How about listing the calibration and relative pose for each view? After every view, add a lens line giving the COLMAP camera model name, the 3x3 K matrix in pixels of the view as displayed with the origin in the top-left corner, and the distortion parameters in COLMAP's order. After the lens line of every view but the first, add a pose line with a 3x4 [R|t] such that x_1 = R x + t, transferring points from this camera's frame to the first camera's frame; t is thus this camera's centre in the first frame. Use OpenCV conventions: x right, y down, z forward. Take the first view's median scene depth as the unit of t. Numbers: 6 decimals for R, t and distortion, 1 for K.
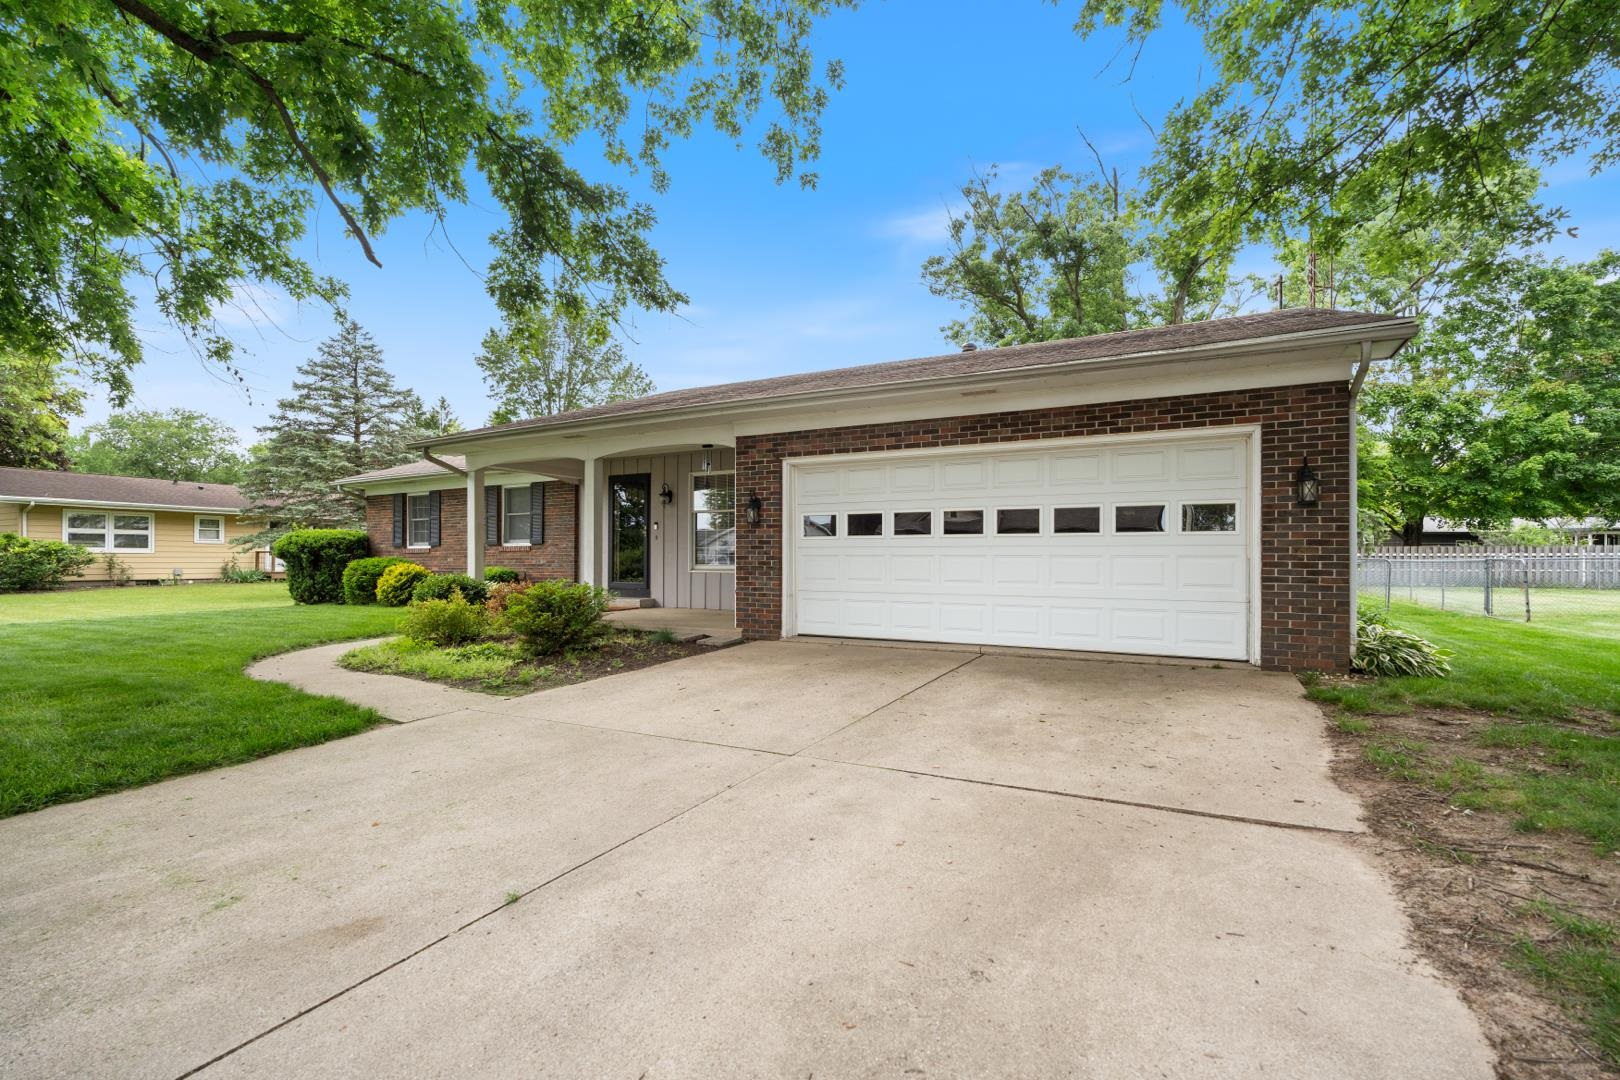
lens RADIAL K [[708.0, 0, 816.5], [0, 708.0, 548.6], [0, 0, 1]] dist [-0.010461, 0.000034]
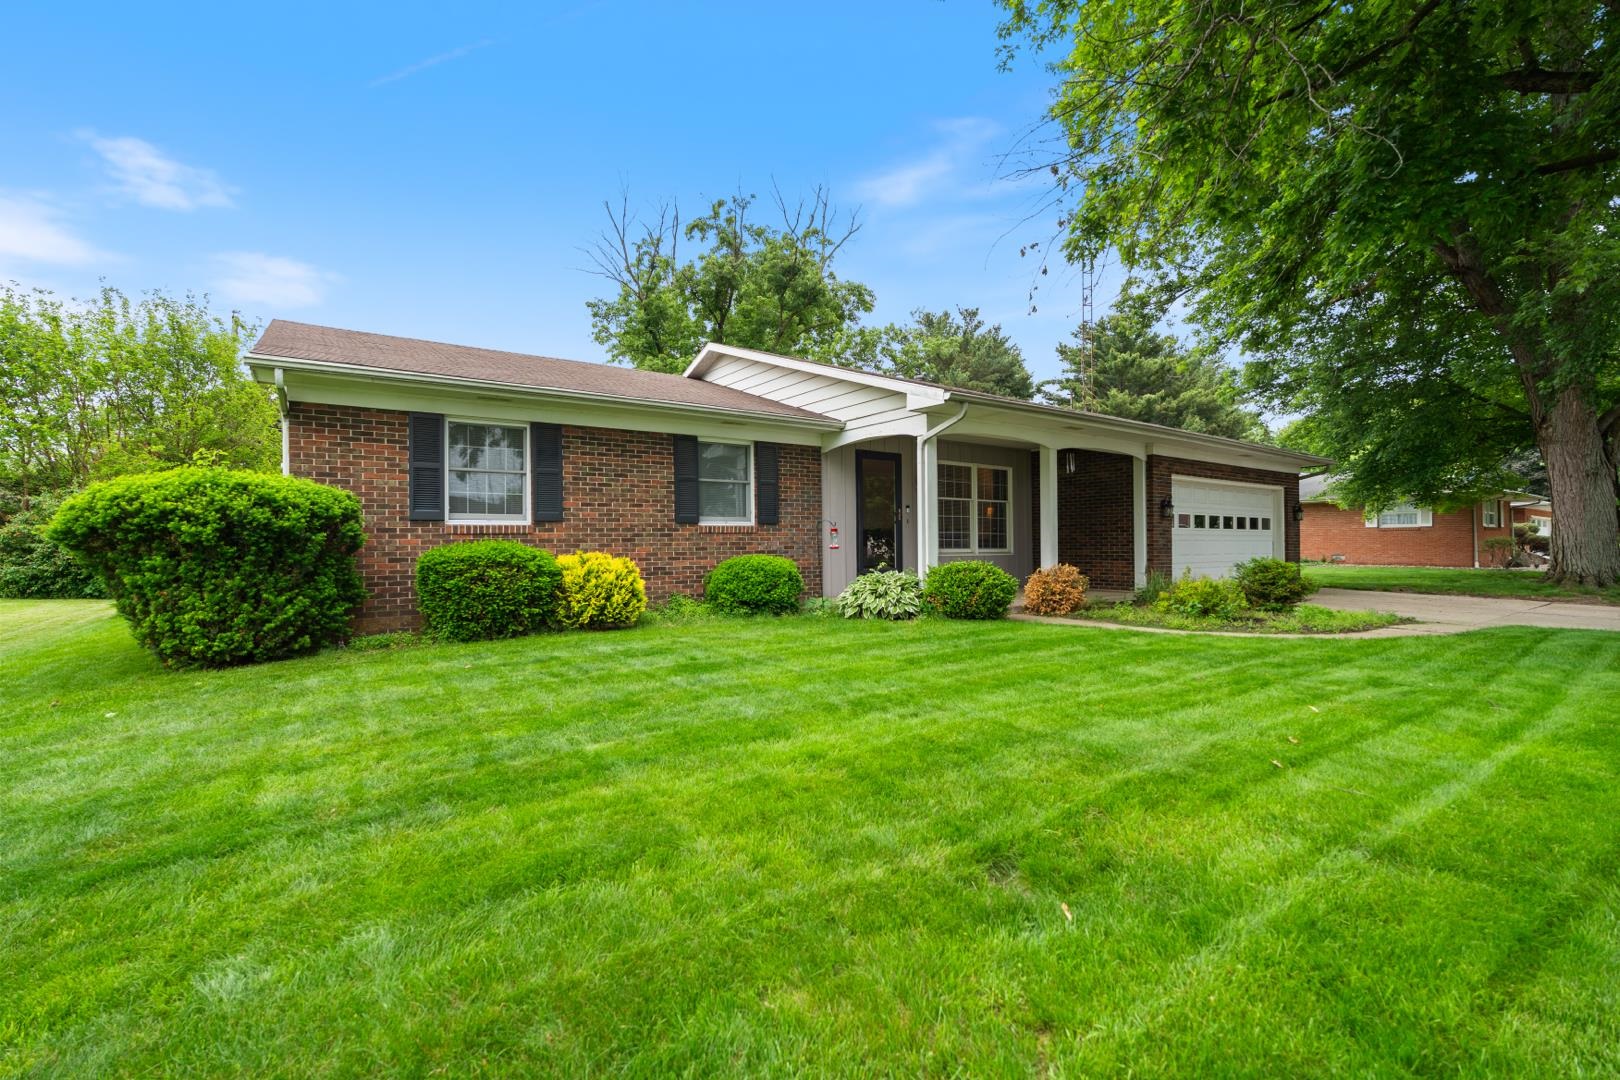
lens RADIAL K [[698.6, 0, 812.2], [0, 698.6, 547.1], [0, 0, 1]] dist [-0.005641, -0.000091]
pose [[0.453179, -0.003426, 0.891413, -1.690237], [-0.006330, 0.999955, 0.007061, 0.019720], [-0.891397, -0.008843, 0.453137, 1.003853]]
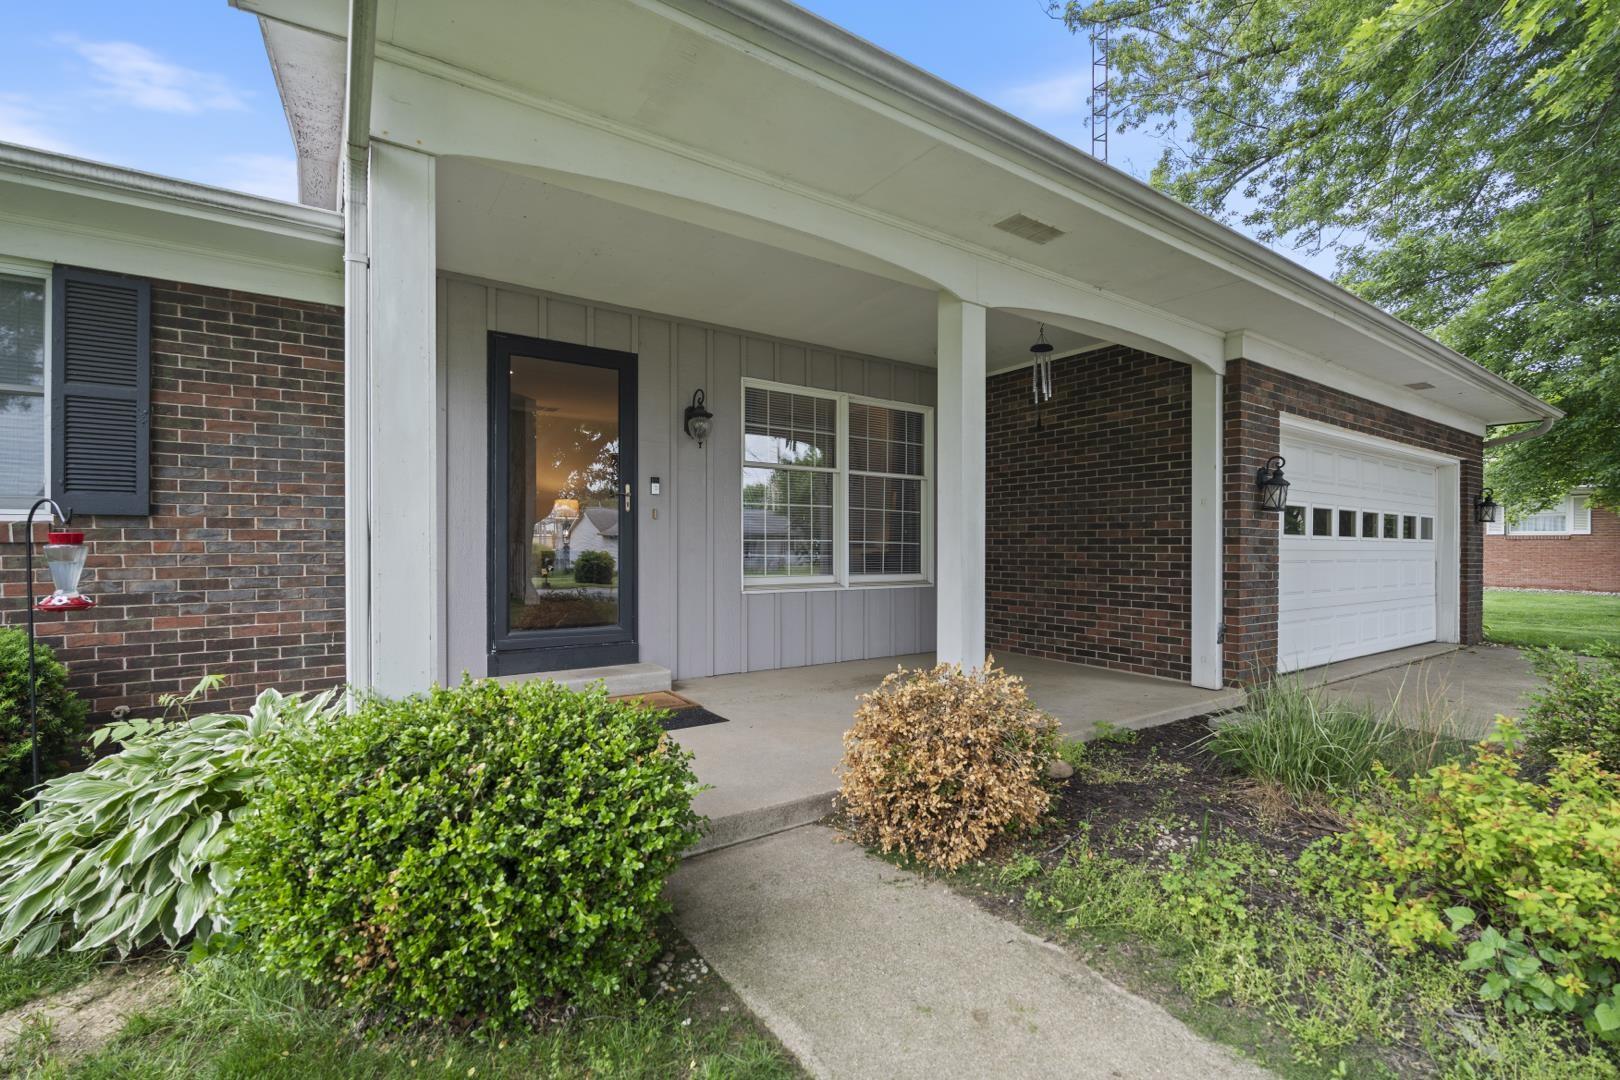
lens RADIAL K [[708.0, 0, 816.5], [0, 708.0, 548.6], [0, 0, 1]] dist [-0.010461, 0.000034]
pose [[0.465025, -0.001298, 0.885297, -0.808976], [-0.015647, 0.999831, 0.009685, -0.002782], [-0.885159, -0.018356, 0.464926, 1.068155]]
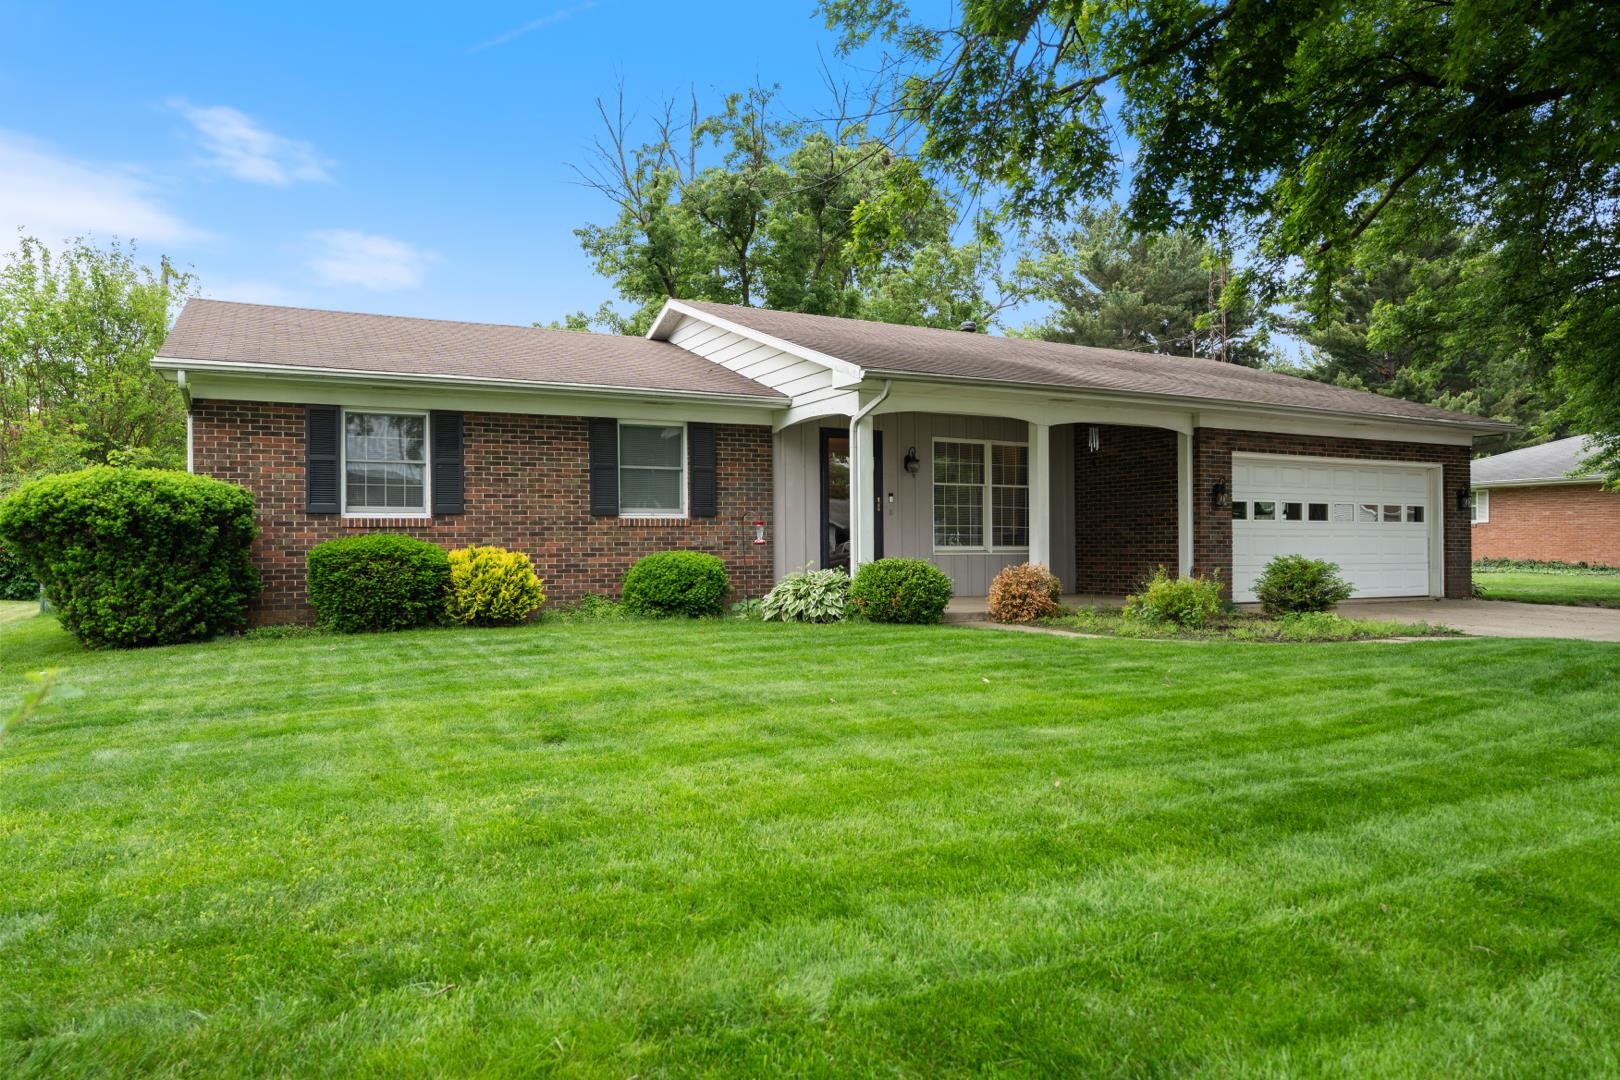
lens RADIAL K [[1039.2, 0, 810.4], [0, 1039.2, 547.6], [0, 0, 1]] dist [0.000686, -0.001680]
pose [[0.575572, -0.001559, 0.817749, -1.840330], [-0.007946, 0.999940, 0.007499, 0.023222], [-0.817712, -0.010814, 0.575526, 0.579981]]
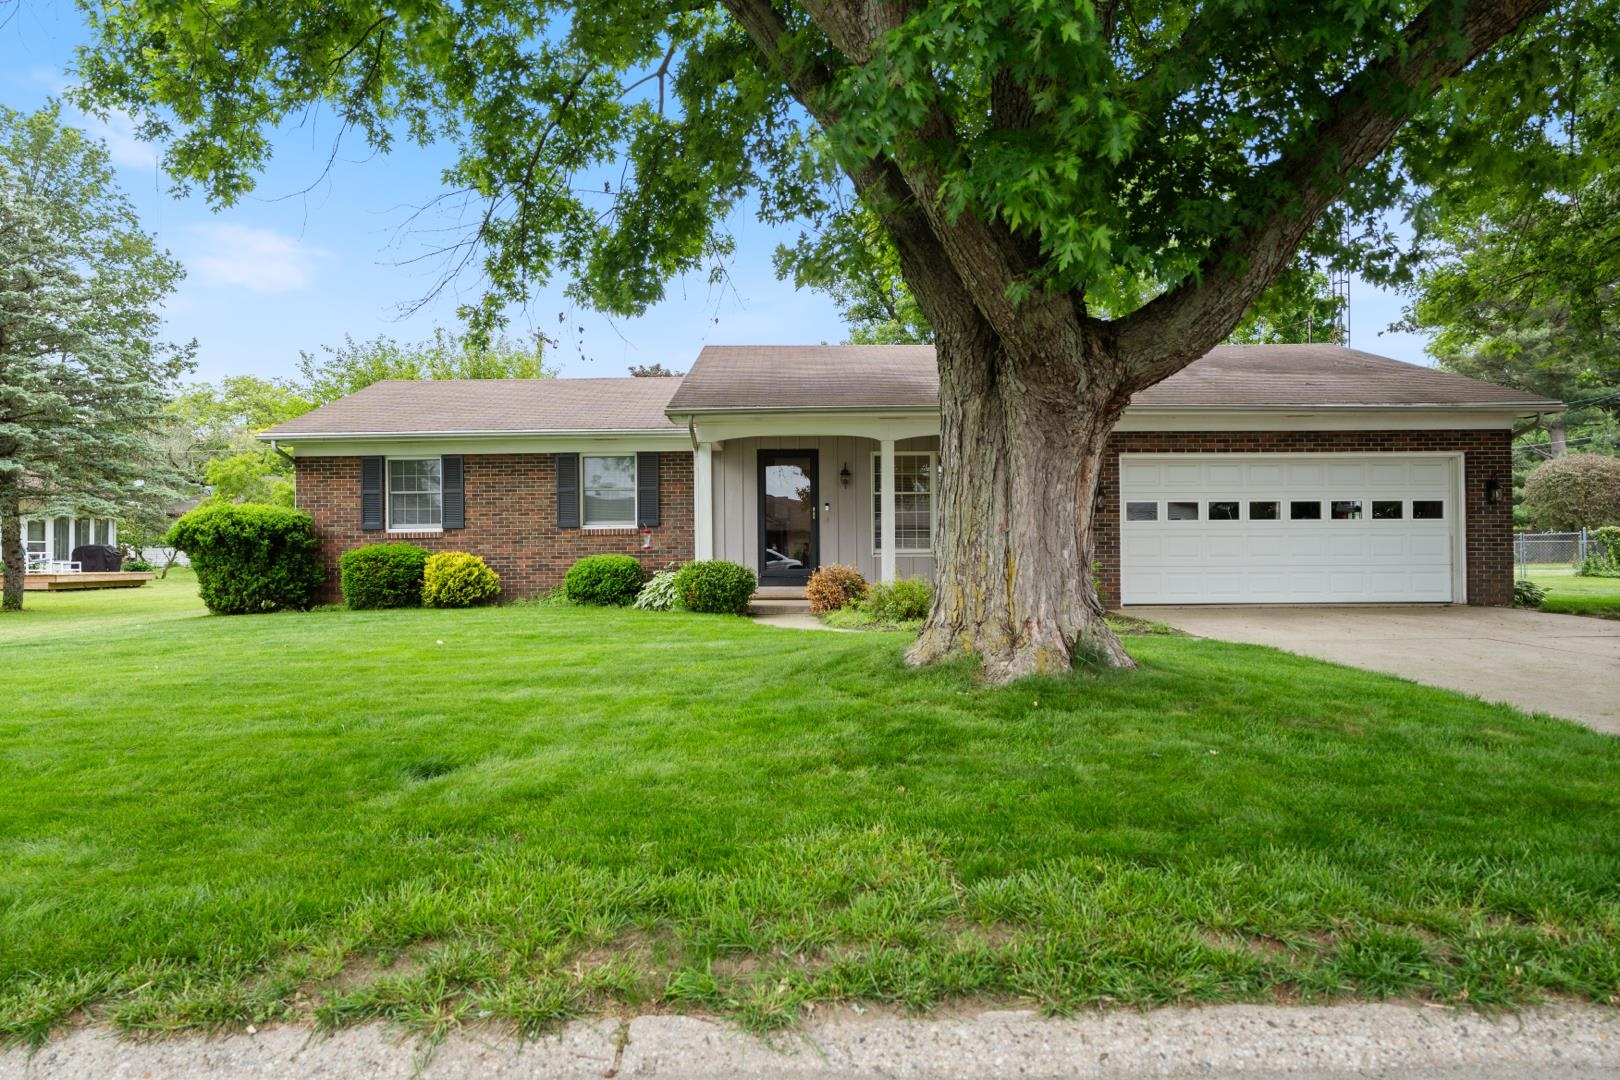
lens RADIAL K [[1039.2, 0, 810.4], [0, 1039.2, 547.6], [0, 0, 1]] dist [0.000686, -0.001680]
pose [[0.879898, -0.004156, 0.475145, -1.312003], [0.001334, 0.999979, 0.006275, 0.017036], [-0.475162, -0.004888, 0.879885, -0.267496]]
